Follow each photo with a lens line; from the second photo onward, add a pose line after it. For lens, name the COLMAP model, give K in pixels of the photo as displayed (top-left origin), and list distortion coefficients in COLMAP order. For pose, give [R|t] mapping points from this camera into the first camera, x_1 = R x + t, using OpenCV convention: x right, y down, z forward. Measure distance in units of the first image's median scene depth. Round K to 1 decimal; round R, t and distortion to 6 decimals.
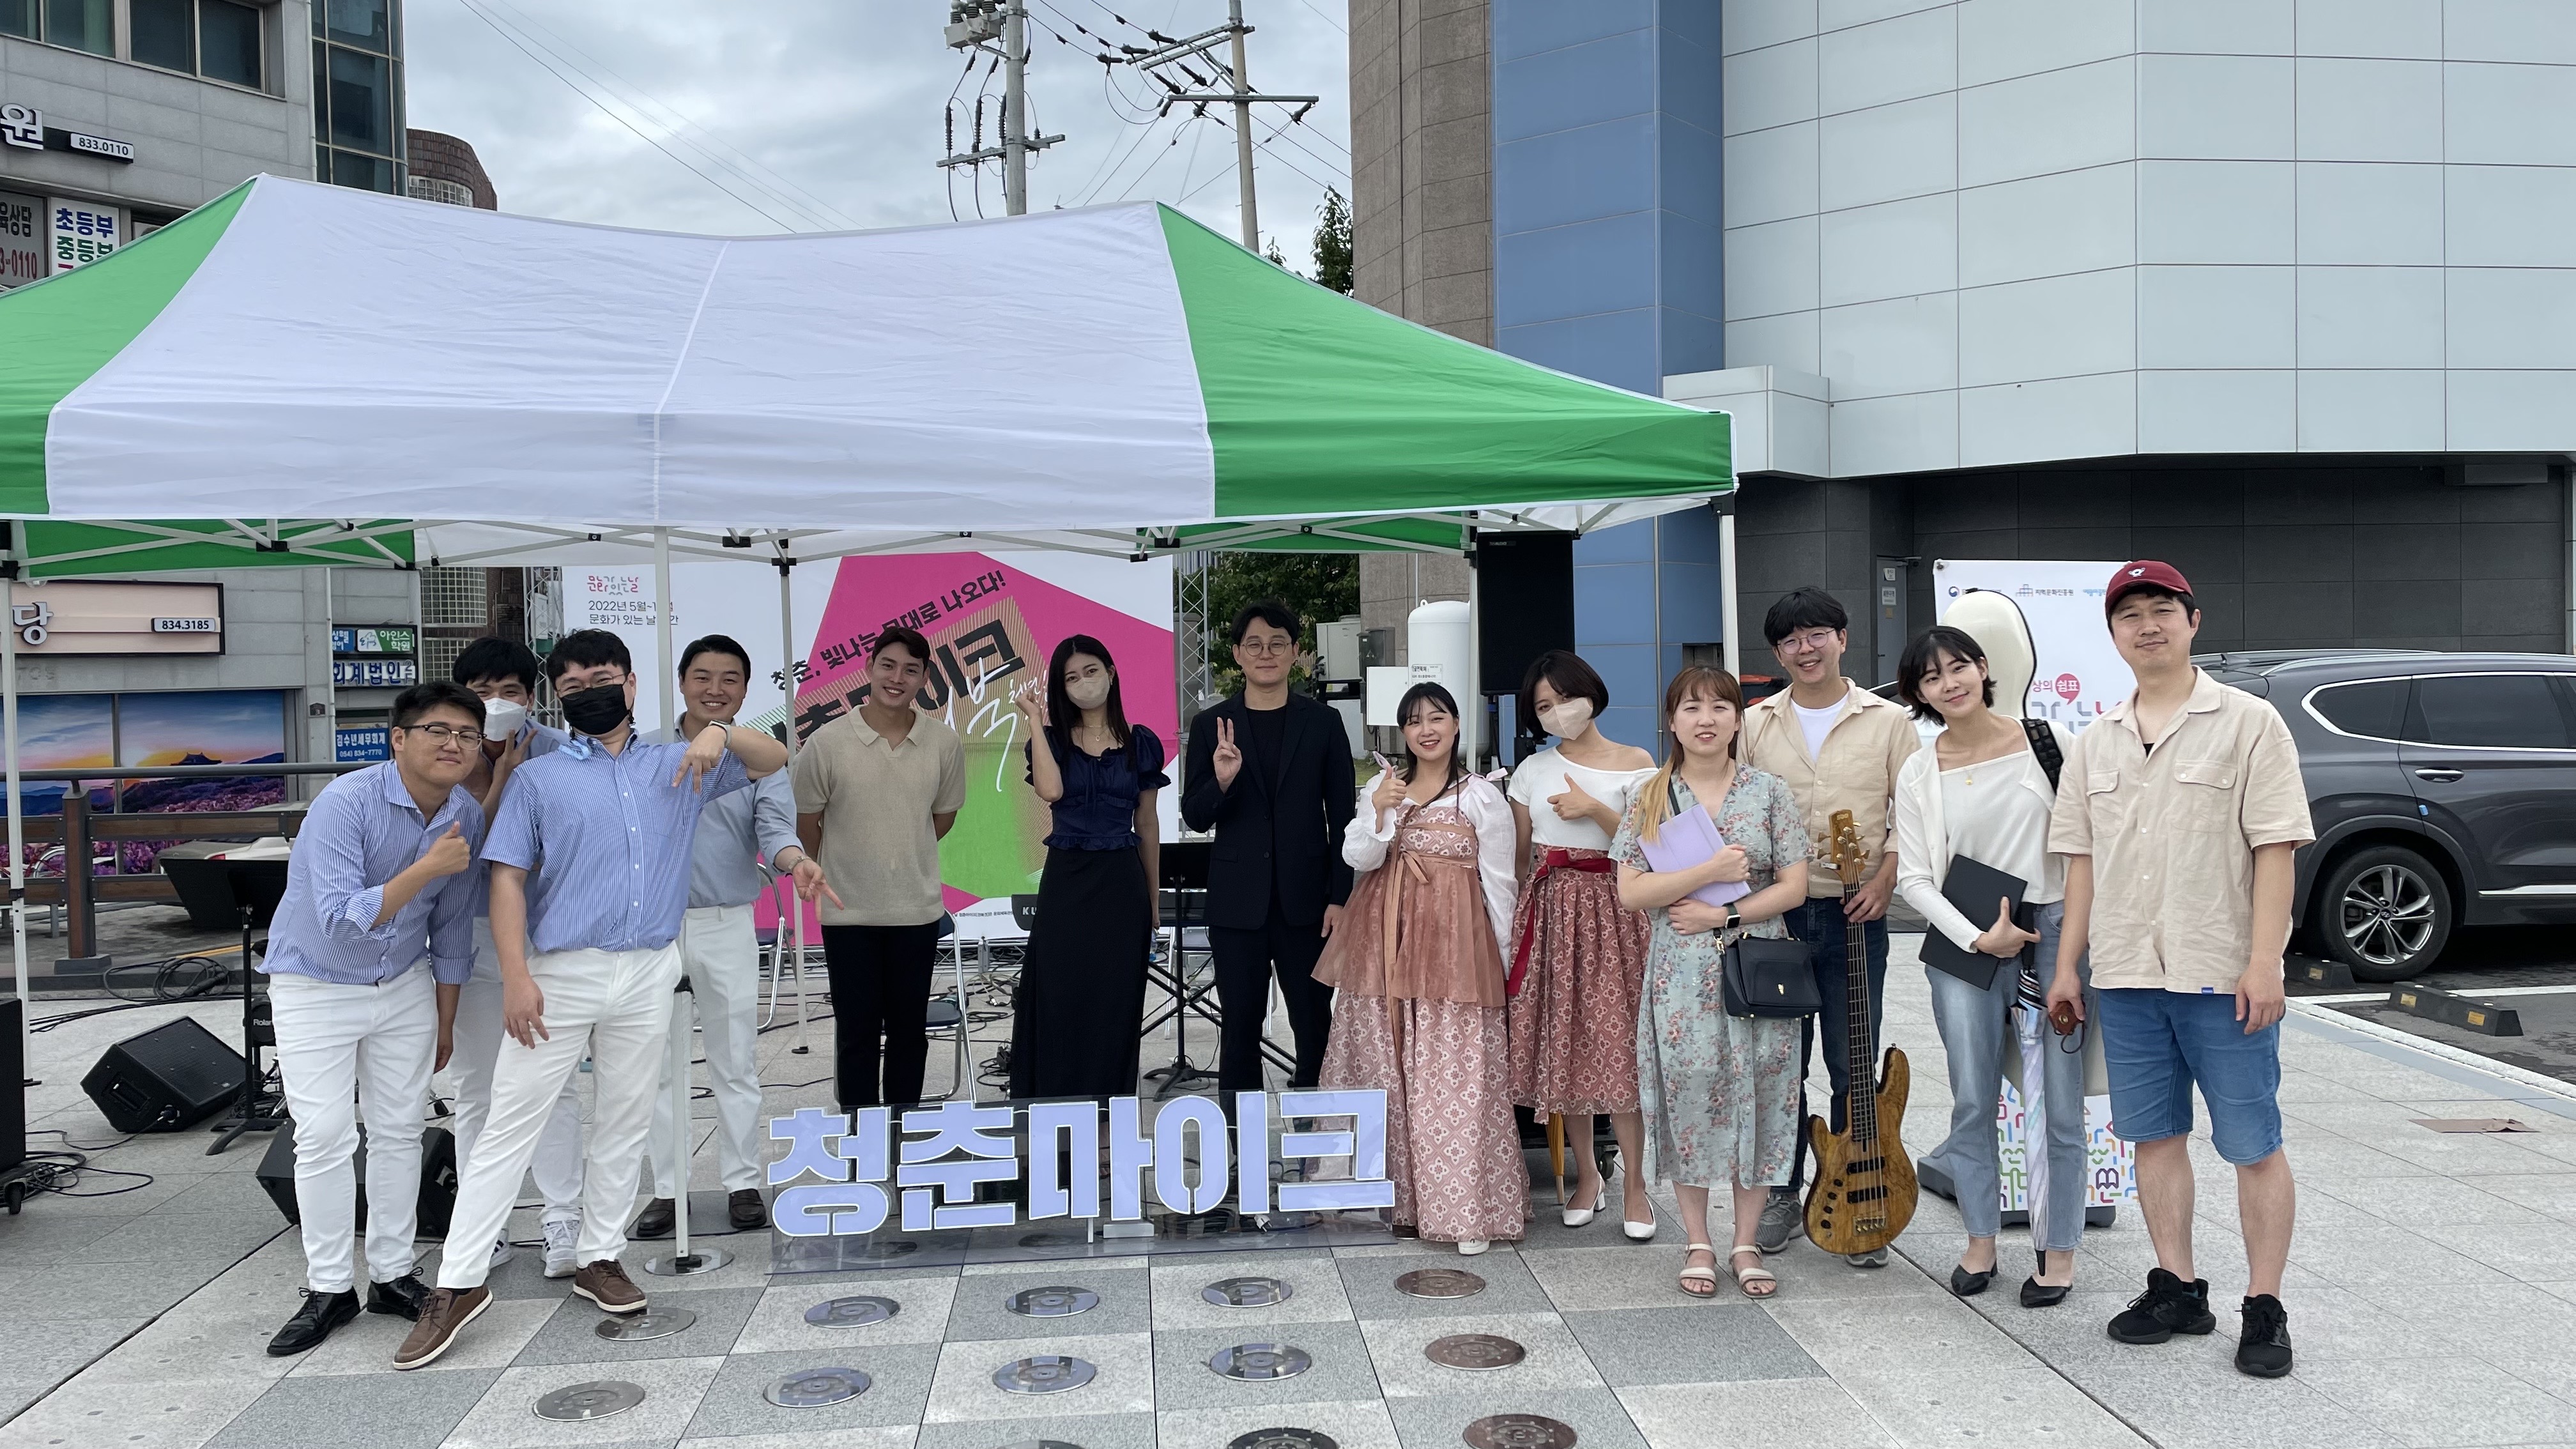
lens RADIAL K [[1972.1, 0, 1290.7], [0, 1972.1, 712.6], [0, 0, 1]] dist [0.050072, -0.041841]
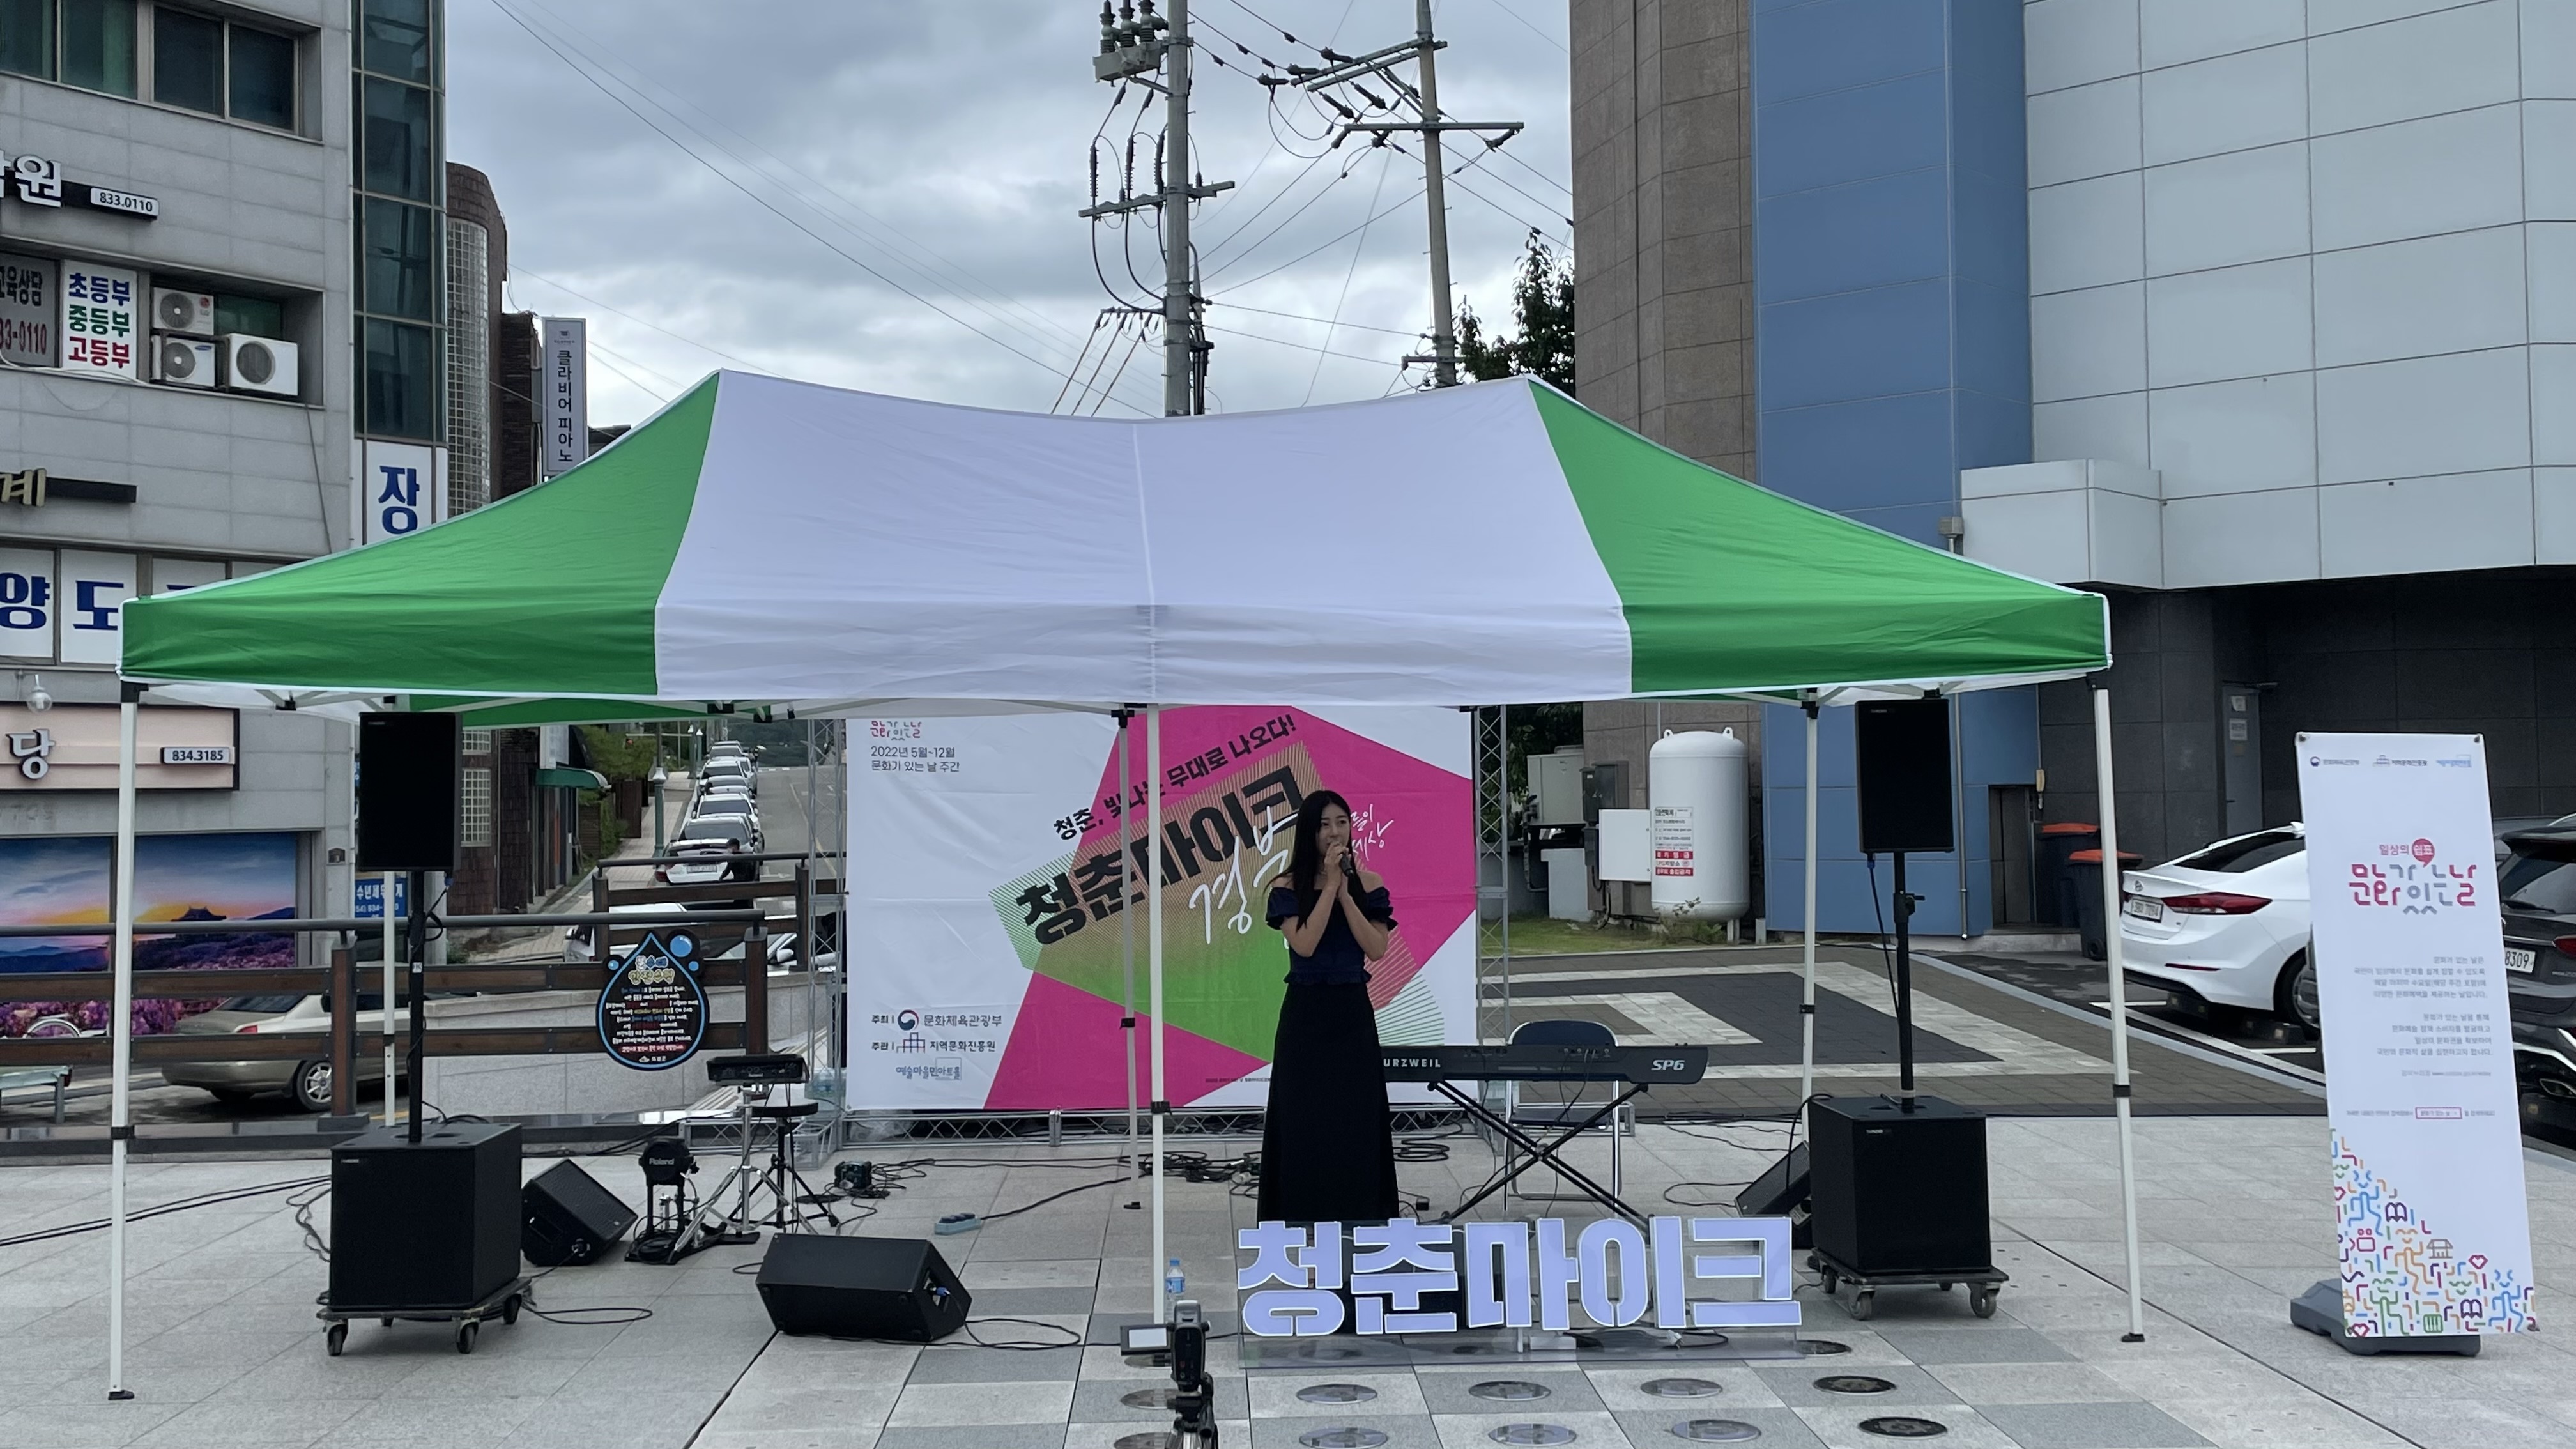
lens RADIAL K [[2606.1, 0, 1293.3], [0, 2606.1, 699.6], [0, 0, 1]] dist [0.070161, 0.000000]
pose [[0.998799, 0.002181, -0.048940, -0.042057], [-0.005216, 0.998064, -0.061979, -0.000662], [0.048710, 0.062160, 0.996877, -0.127426]]
